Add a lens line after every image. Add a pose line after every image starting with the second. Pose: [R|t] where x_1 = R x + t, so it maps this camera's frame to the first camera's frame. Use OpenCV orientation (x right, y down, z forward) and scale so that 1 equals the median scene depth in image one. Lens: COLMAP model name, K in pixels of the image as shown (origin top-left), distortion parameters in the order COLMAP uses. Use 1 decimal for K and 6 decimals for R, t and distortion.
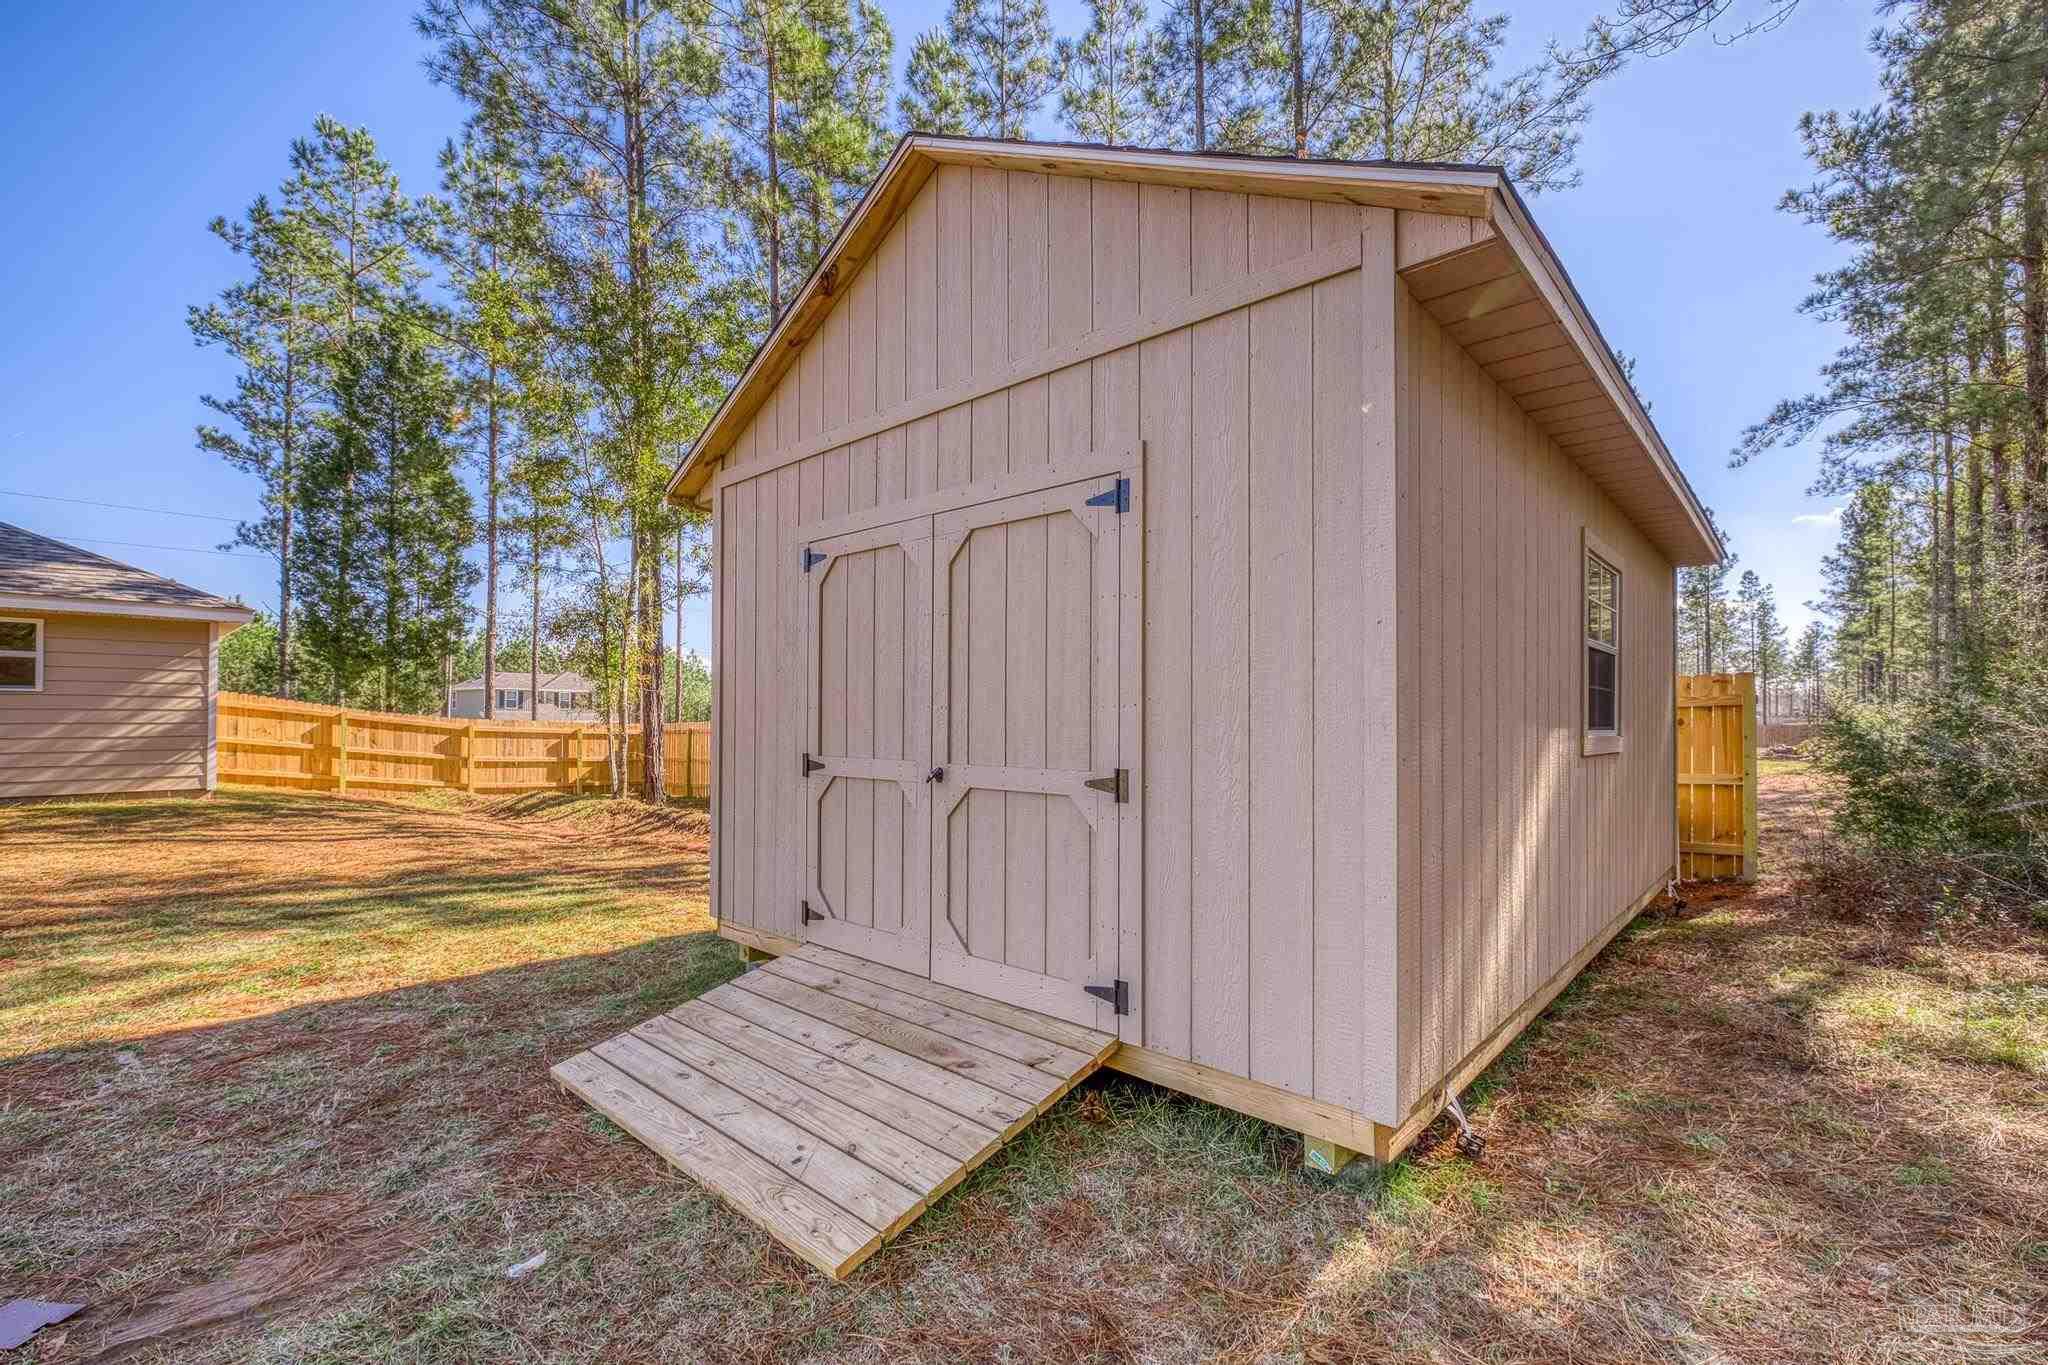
lens RADIAL K [[882.9, 0, 1021.9], [0, 882.9, 710.3], [0, 0, 1]] dist [0.009661, -0.000649]
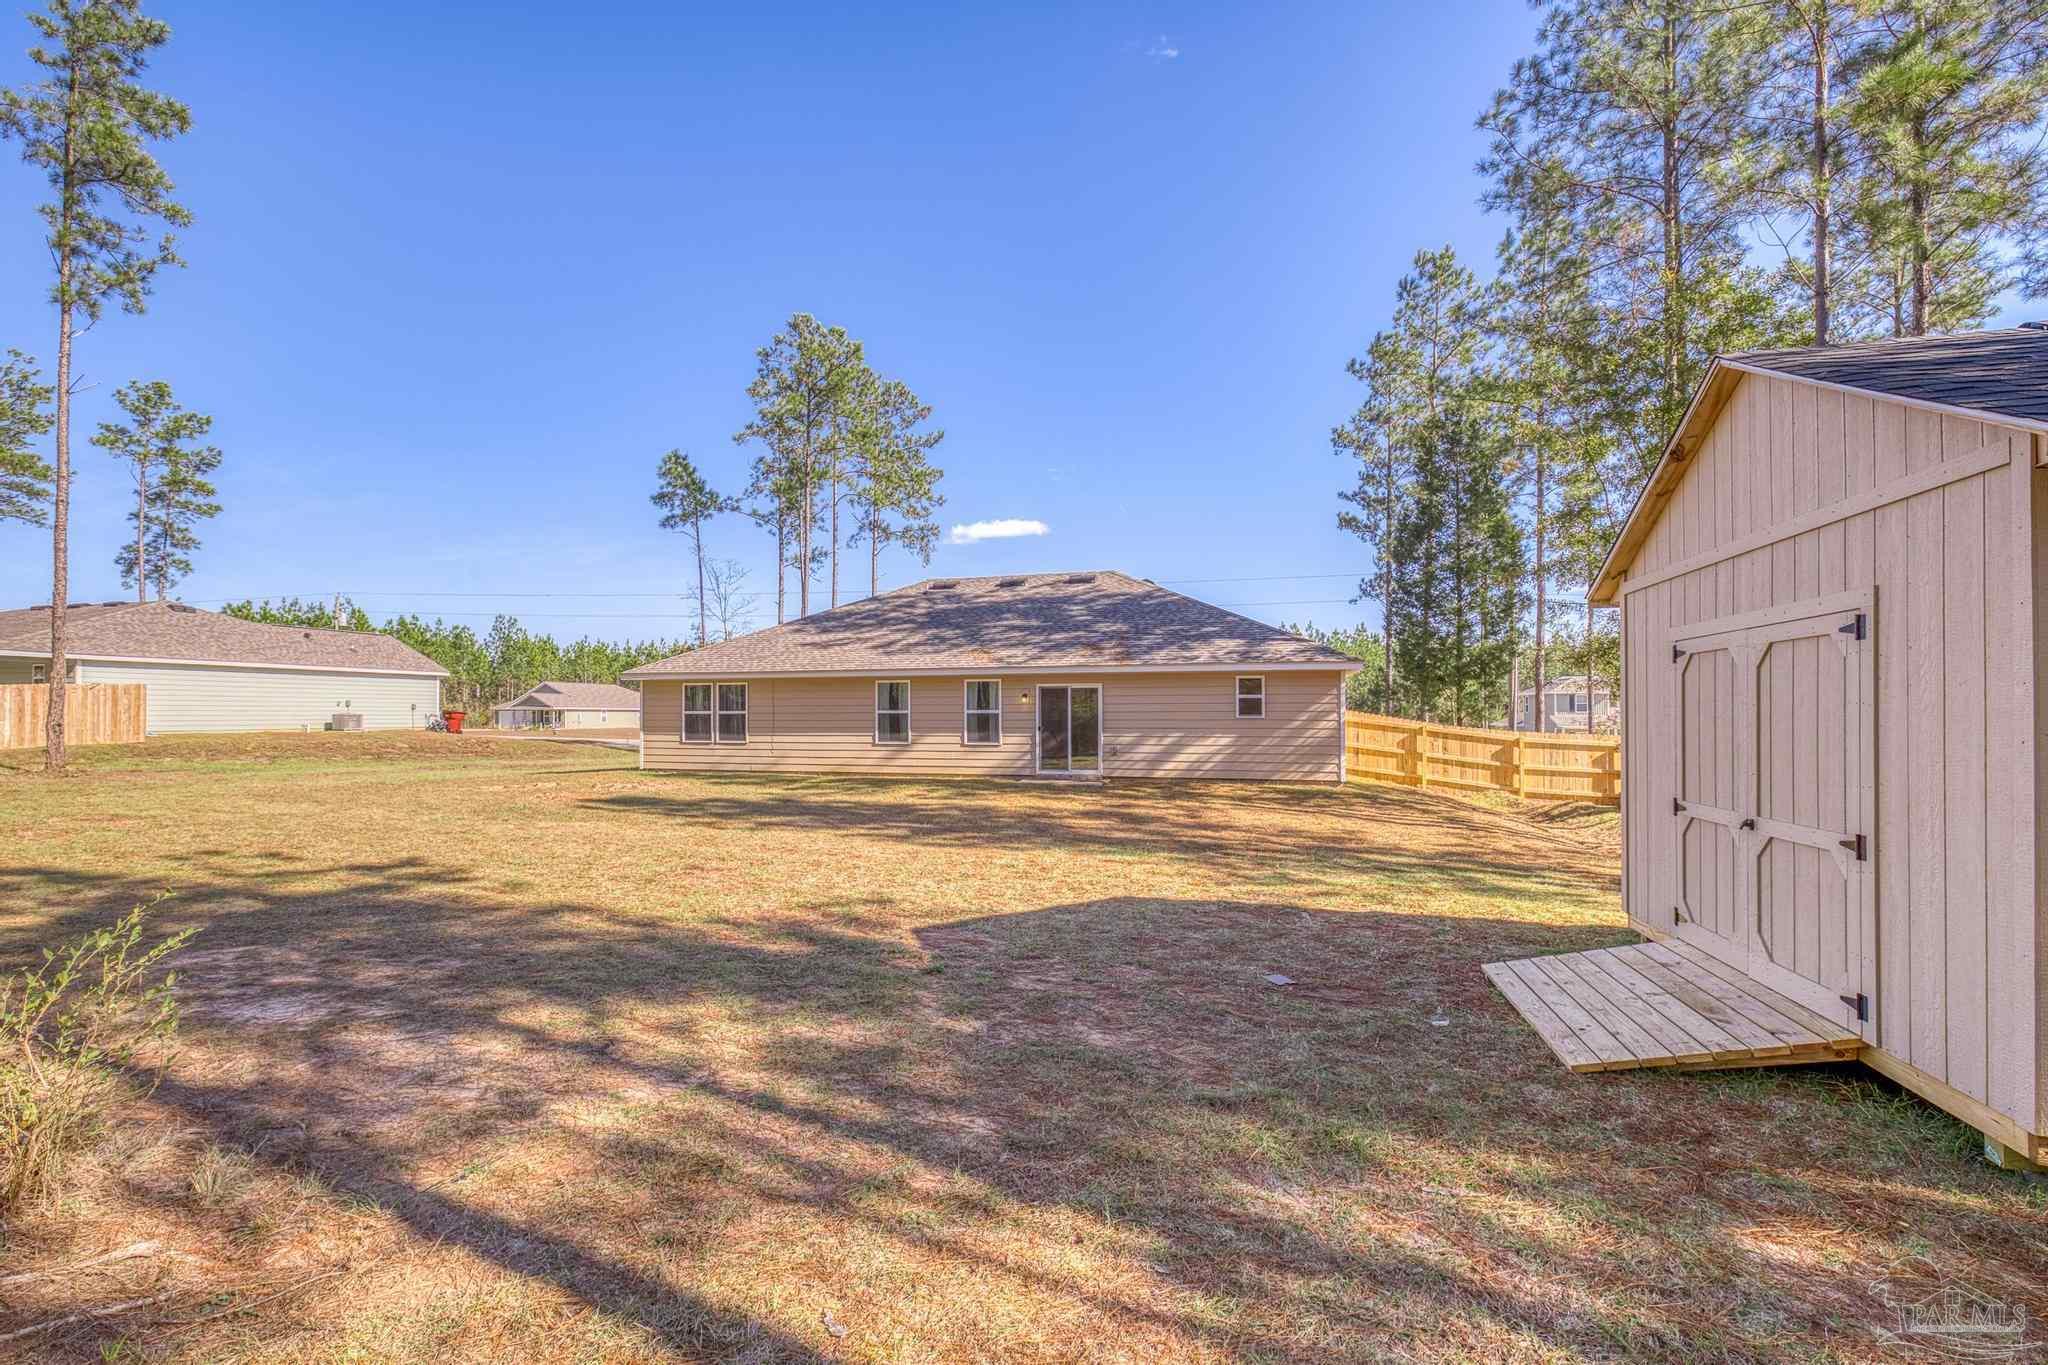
lens RADIAL K [[882.9, 0, 1023.7], [0, 882.9, 697.1], [0, 0, 1]] dist [0.009661, -0.000649]
pose [[0.461979, -0.018715, -0.886693, 0.278981], [0.004475, 0.999814, -0.018770, -0.046657], [0.886879, 0.004703, 0.461977, -0.283203]]
